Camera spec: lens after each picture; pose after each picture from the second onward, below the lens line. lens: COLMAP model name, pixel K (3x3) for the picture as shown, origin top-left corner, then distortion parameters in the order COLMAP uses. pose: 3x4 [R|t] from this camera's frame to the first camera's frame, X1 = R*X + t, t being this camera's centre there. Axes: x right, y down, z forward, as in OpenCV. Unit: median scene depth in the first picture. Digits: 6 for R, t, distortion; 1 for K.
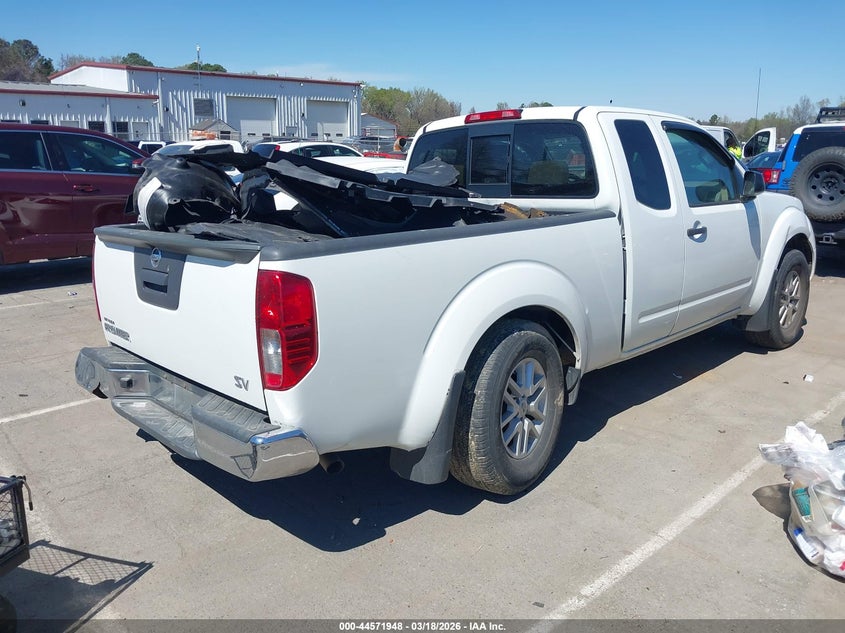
lens RADIAL K [[666.1, 0, 417.1], [0, 666.1, 314.9], [0, 0, 1]] dist [0.031516, -0.012262]
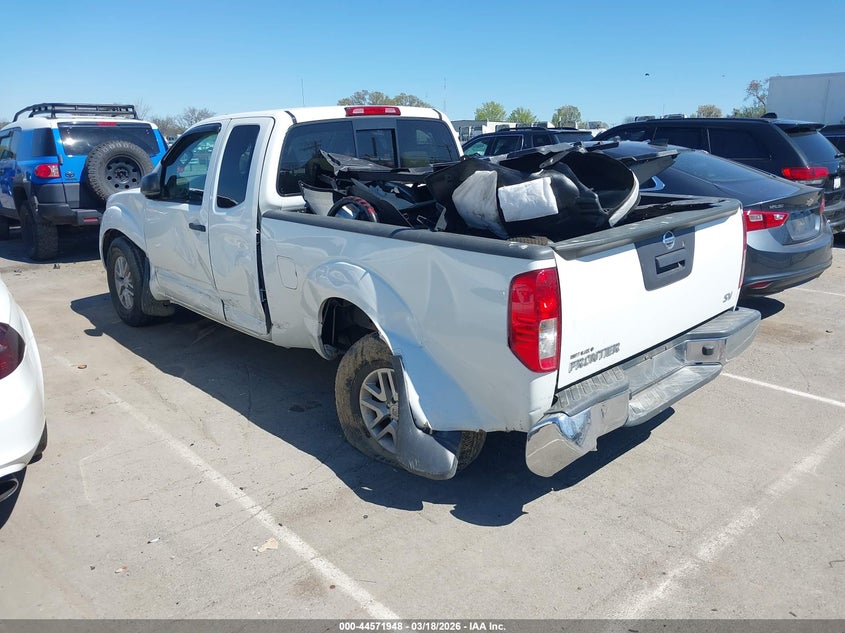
lens RADIAL K [[666.1, 0, 435.9], [0, 666.1, 322.1], [0, 0, 1]] dist [0.031516, -0.012262]
pose [[-0.023019, -0.263231, 0.964458, -1.085160], [0.246101, 0.933535, 0.260665, -0.253341], [-0.968971, 0.243354, 0.043292, 1.006028]]
